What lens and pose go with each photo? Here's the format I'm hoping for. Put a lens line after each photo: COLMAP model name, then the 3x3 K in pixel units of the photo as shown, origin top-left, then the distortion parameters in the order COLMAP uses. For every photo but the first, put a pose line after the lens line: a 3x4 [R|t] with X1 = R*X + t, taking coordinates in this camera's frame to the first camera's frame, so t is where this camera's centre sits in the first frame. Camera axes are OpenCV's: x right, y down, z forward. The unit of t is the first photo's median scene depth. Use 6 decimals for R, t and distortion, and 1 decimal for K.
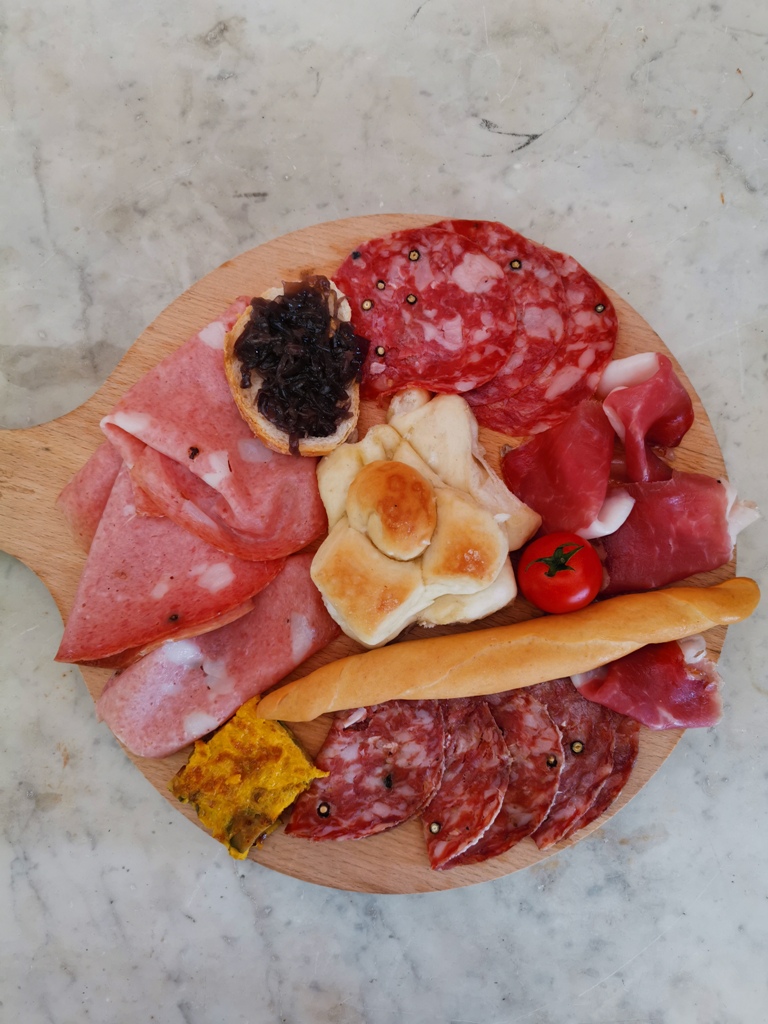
lens RADIAL K [[858.0, 0, 381.7], [0, 858.0, 510.6], [0, 0, 1]] dist [-0.045912, 0.003212]
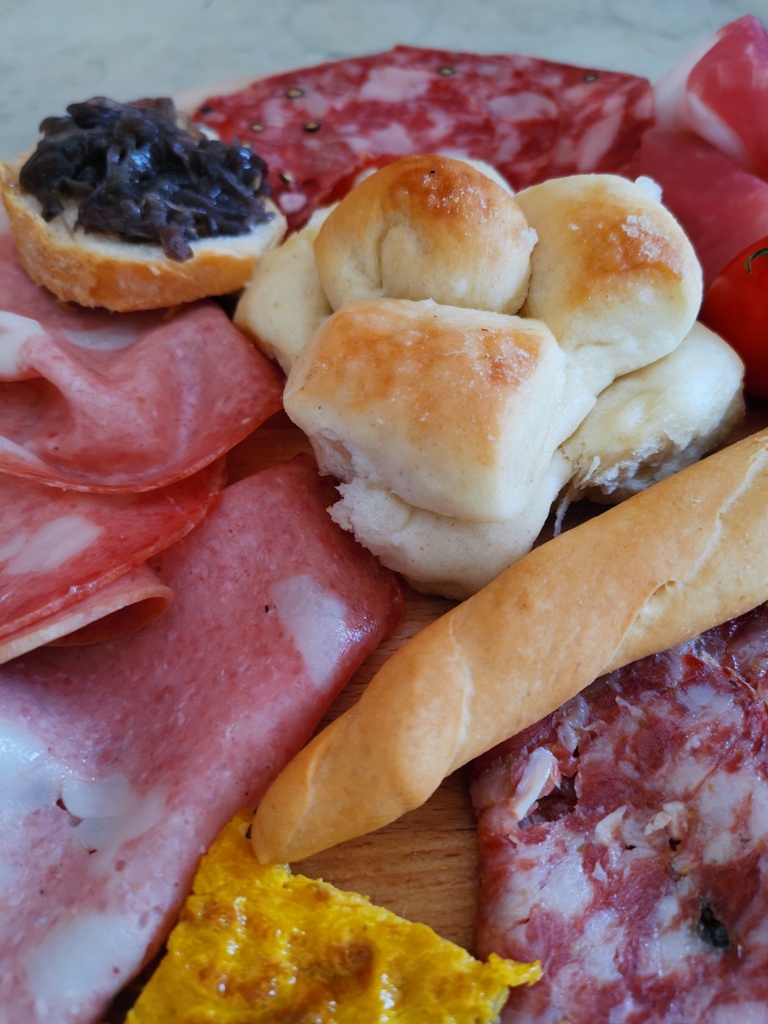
lens RADIAL K [[858.0, 0, 388.8], [0, 858.0, 512.7], [0, 0, 1]] dist [-0.045912, 0.003212]
pose [[0.934475, -0.286385, 0.211517, -0.129081], [0.353545, 0.816478, -0.456474, 0.291835], [-0.041971, 0.501345, 0.864229, 0.653286]]
